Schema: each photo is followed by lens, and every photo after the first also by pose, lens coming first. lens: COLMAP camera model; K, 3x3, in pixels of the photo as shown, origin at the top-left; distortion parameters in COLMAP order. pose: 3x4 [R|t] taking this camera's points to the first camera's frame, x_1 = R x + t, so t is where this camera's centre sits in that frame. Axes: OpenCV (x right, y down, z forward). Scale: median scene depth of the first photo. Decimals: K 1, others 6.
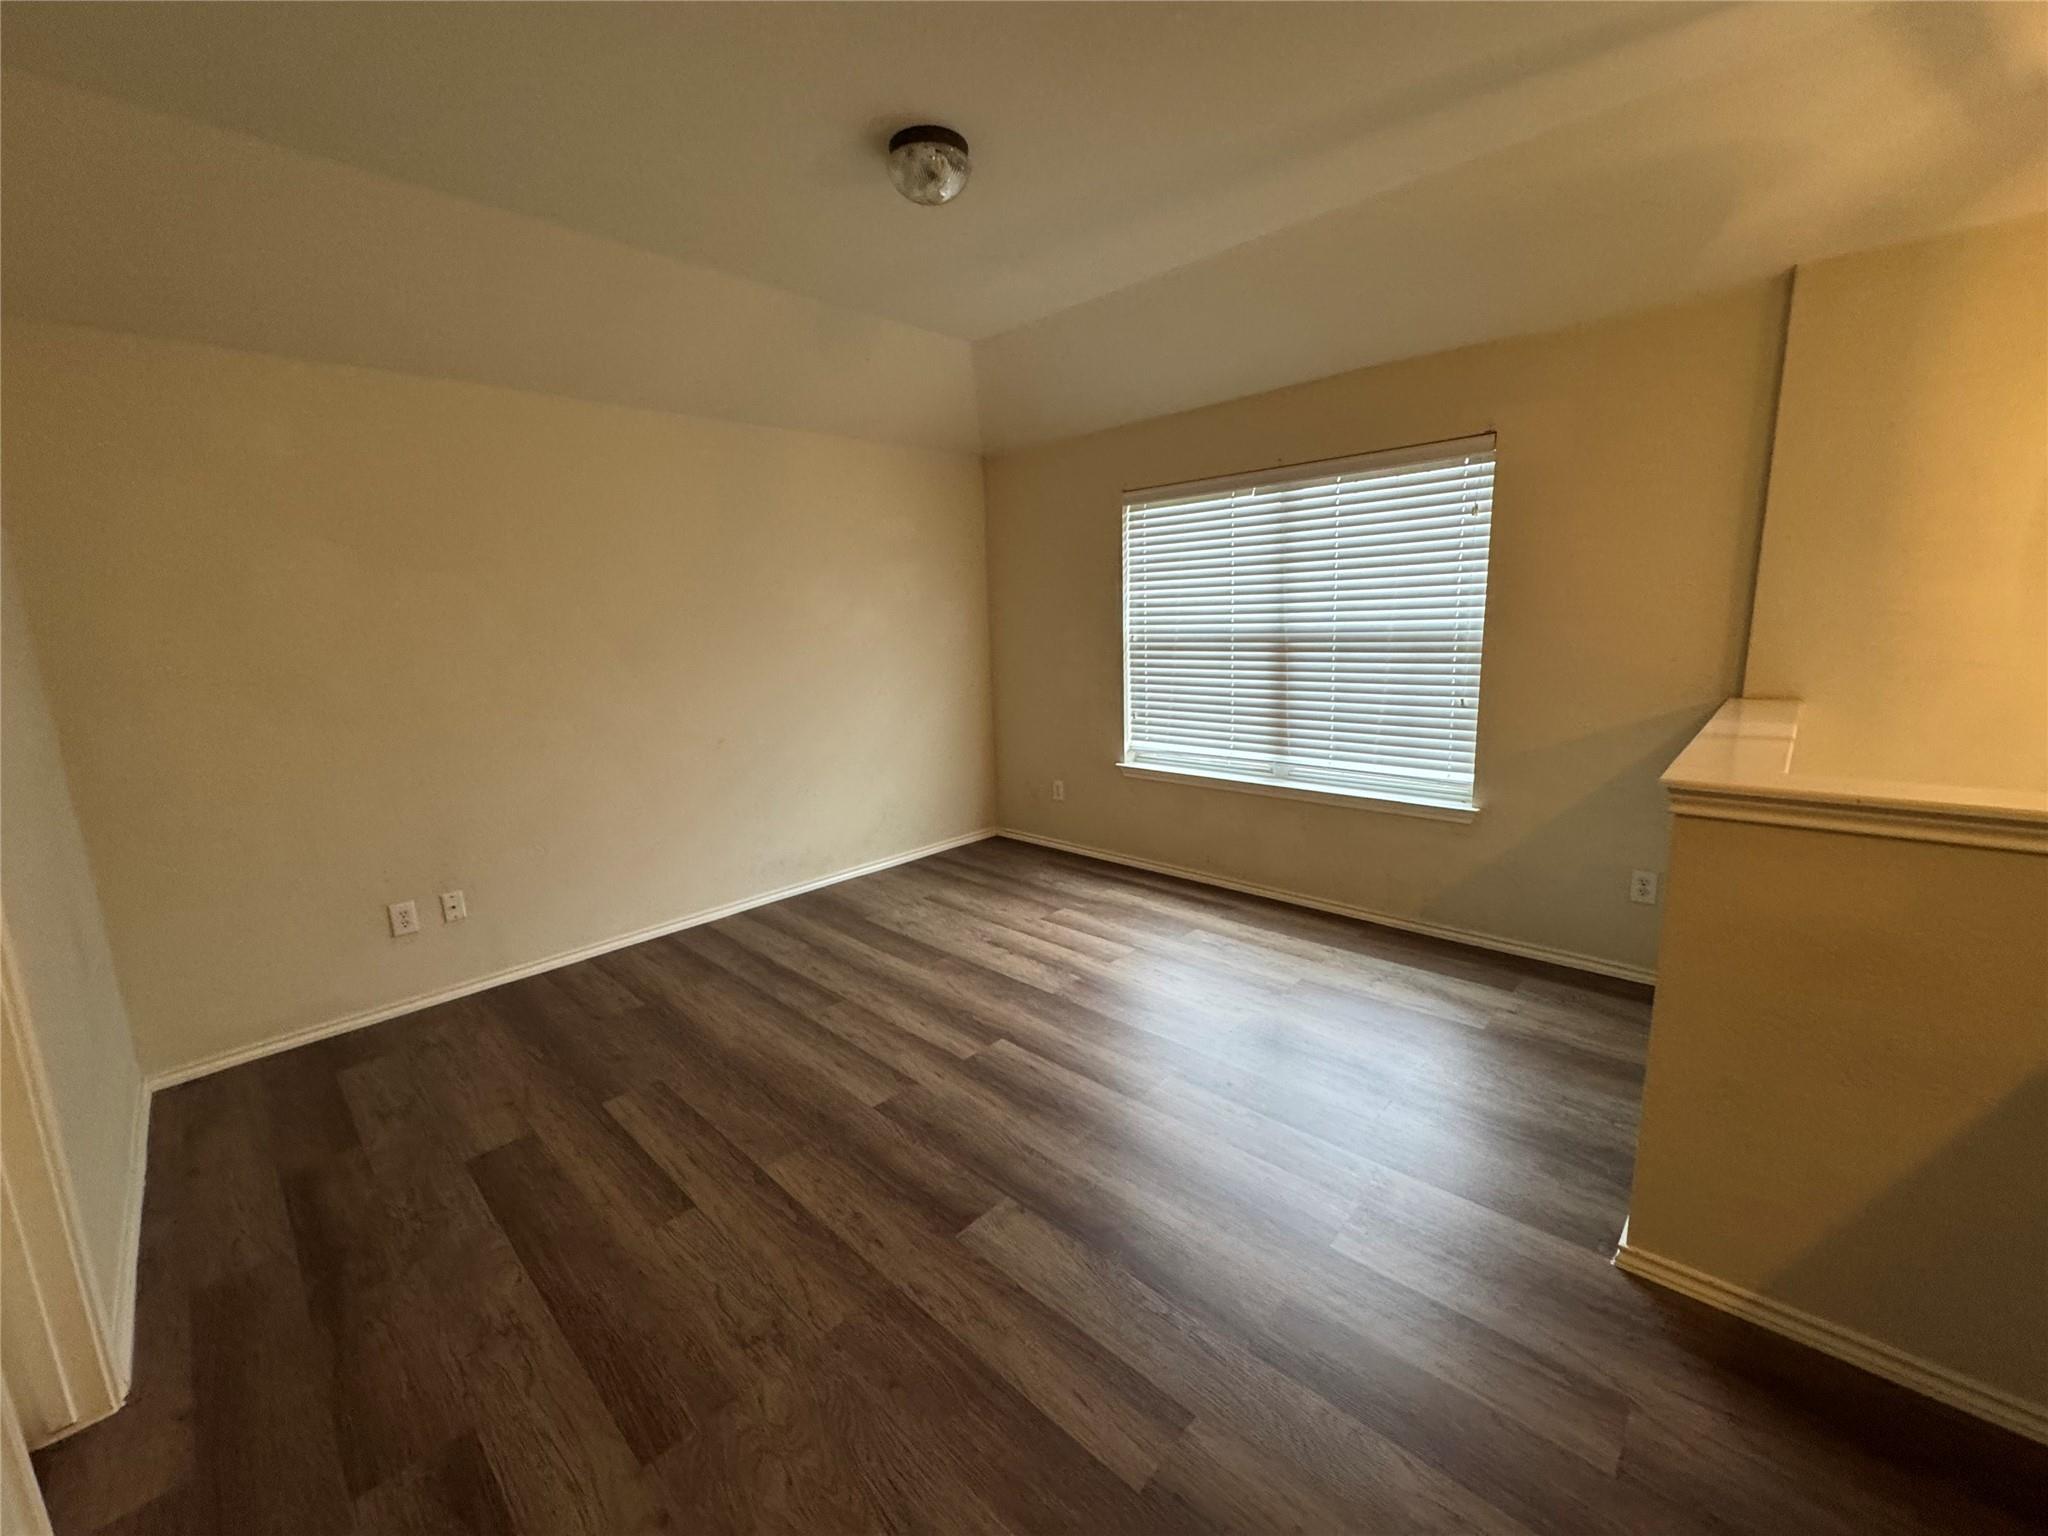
lens RADIAL K [[817.3, 0, 1024.0], [0, 817.3, 768.0], [0, 0, 1]] dist [-0.001988, 0.000481]
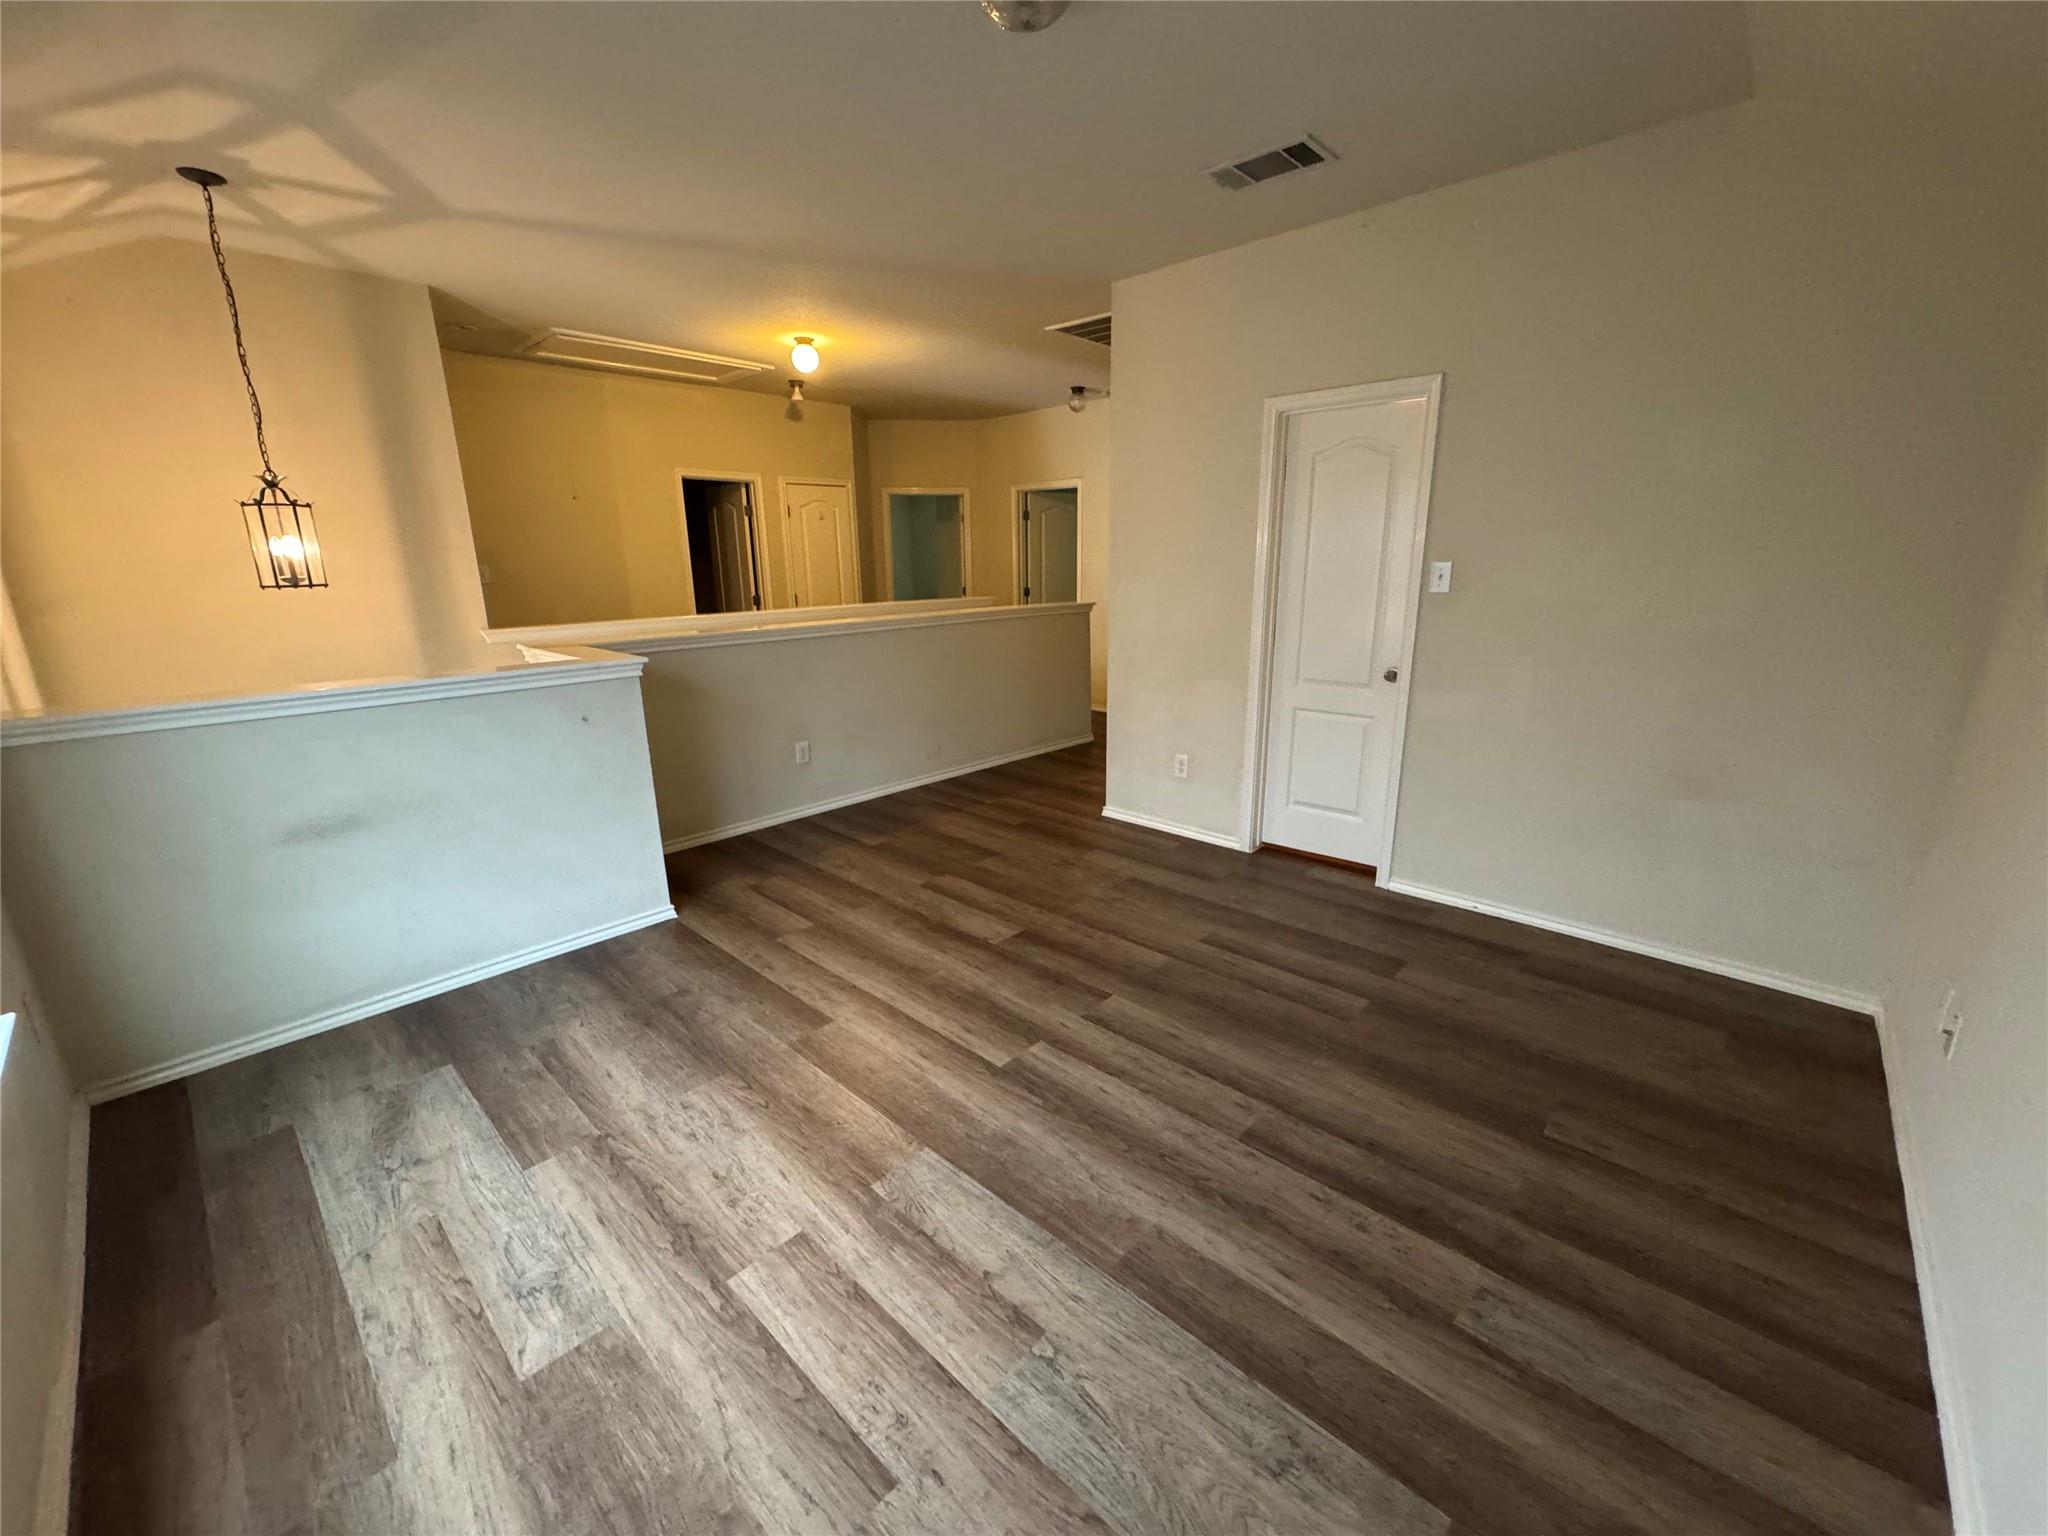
lens RADIAL K [[817.3, 0, 1024.0], [0, 817.3, 768.0], [0, 0, 1]] dist [-0.001988, 0.000481]
pose [[-0.998865, 0.047550, -0.002851, -0.047458], [0.041761, 0.902918, 0.427780, -0.232932], [0.022915, 0.427175, -0.903878, 1.231362]]
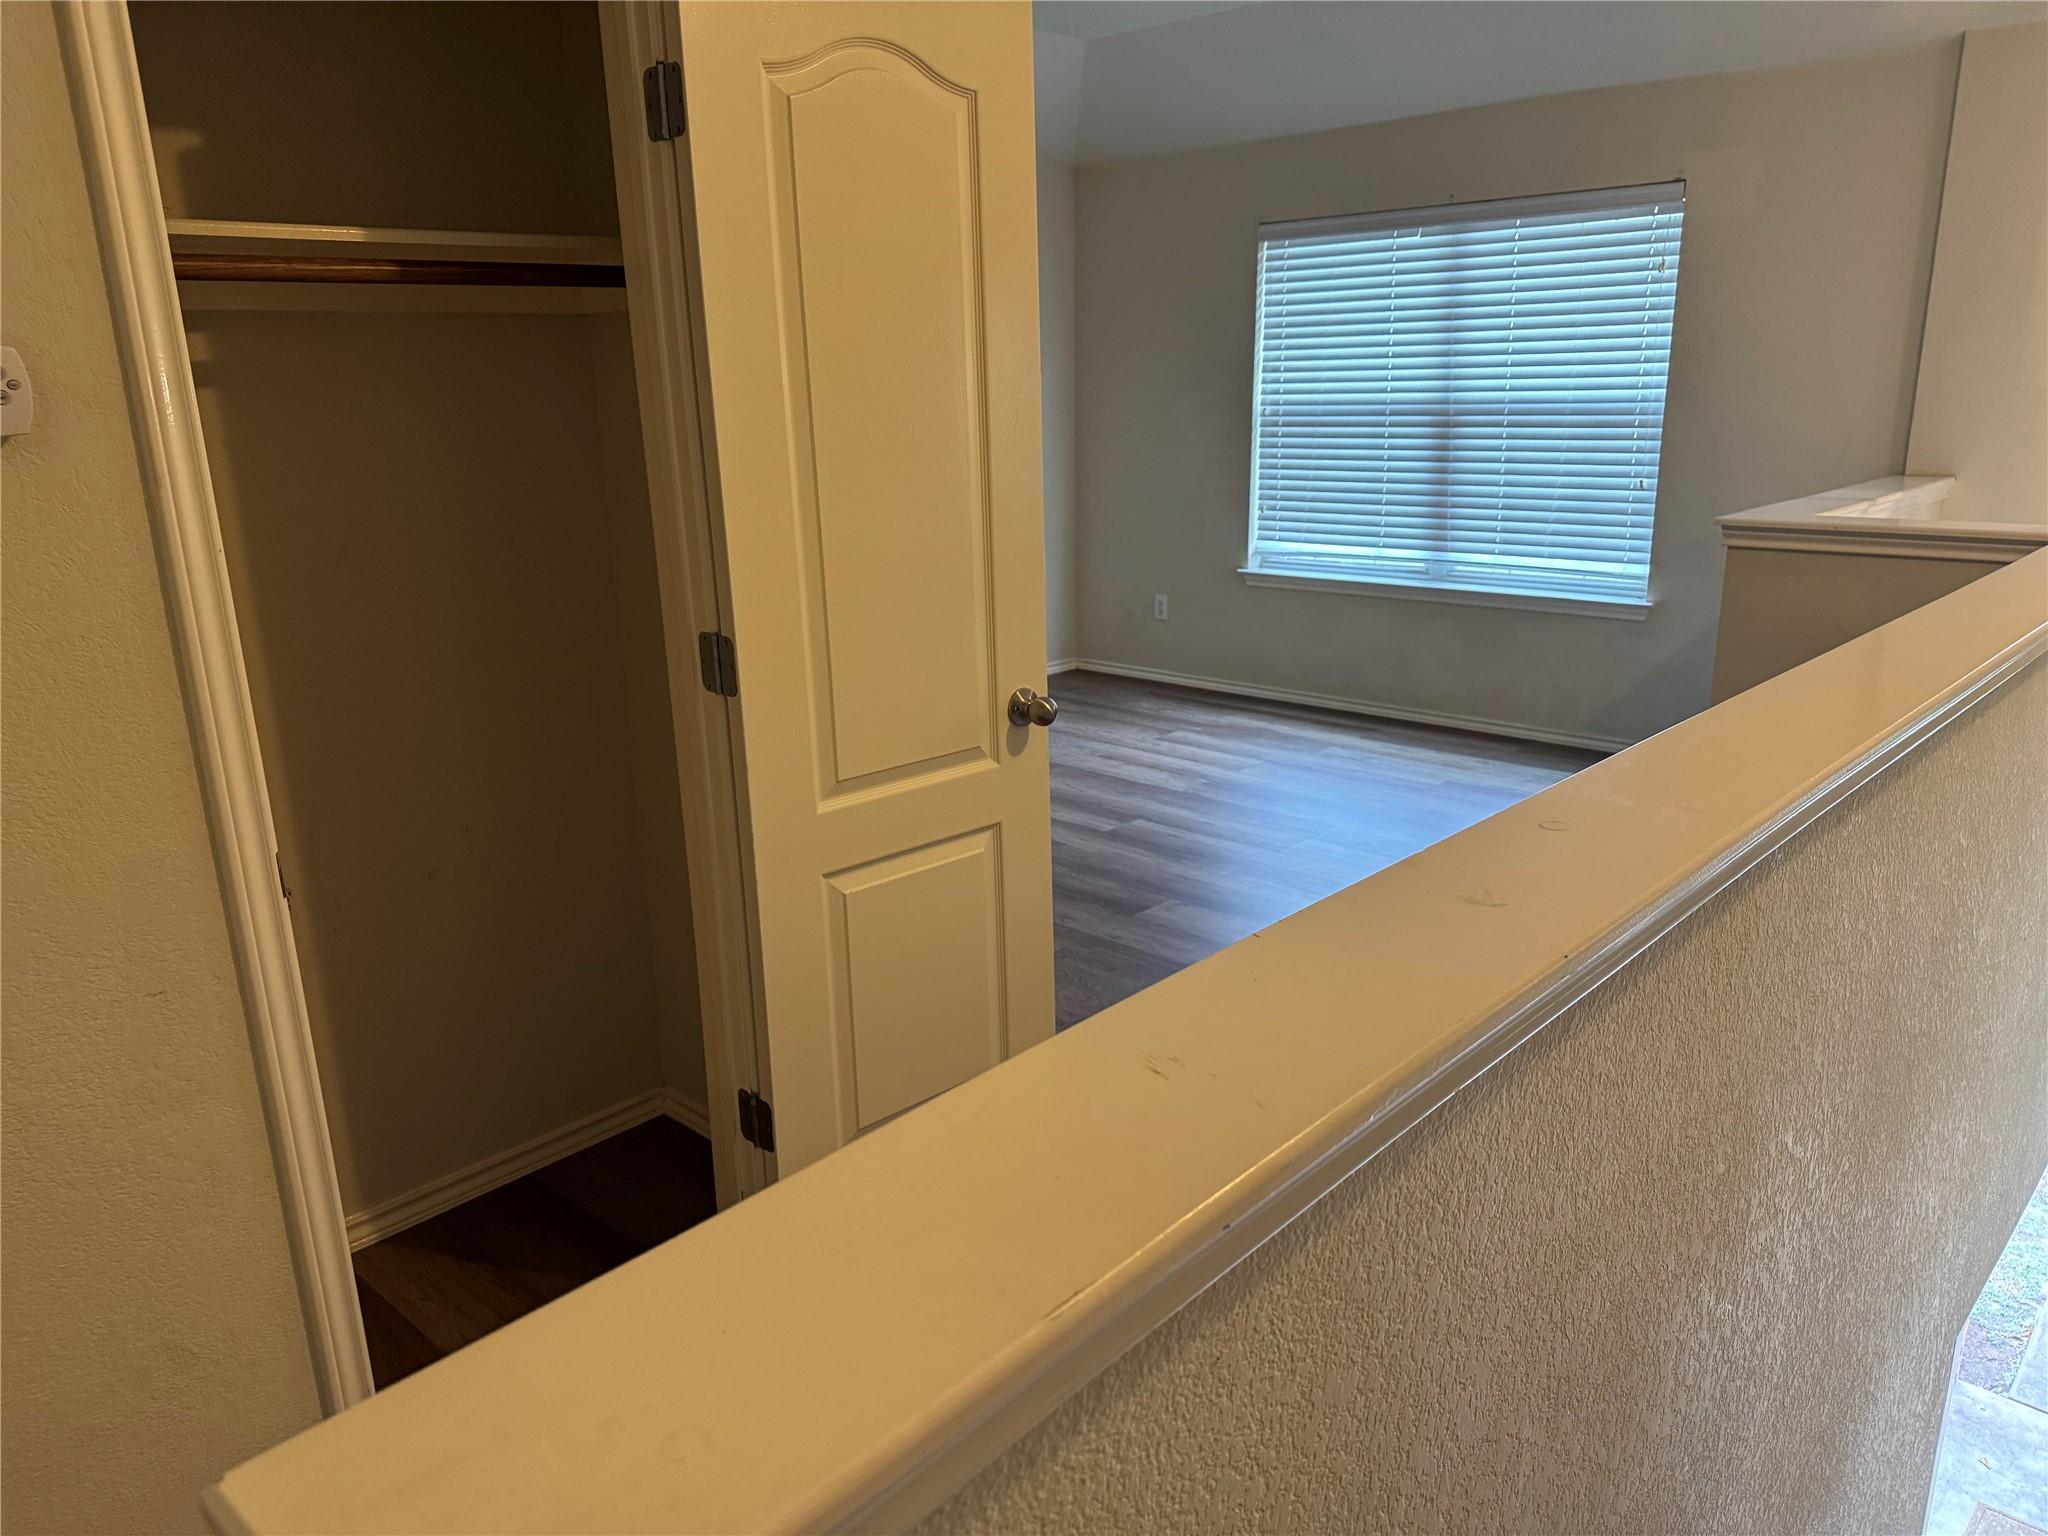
lens RADIAL K [[1425.6, 0, 1028.0], [0, 1425.6, 780.5], [0, 0, 1]] dist [0.149203, -0.274718]
pose [[0.999877, 0.011271, 0.010942, -0.136316], [-0.012201, 0.995957, 0.089004, 0.098612], [-0.009895, -0.089127, 0.995971, -0.550409]]
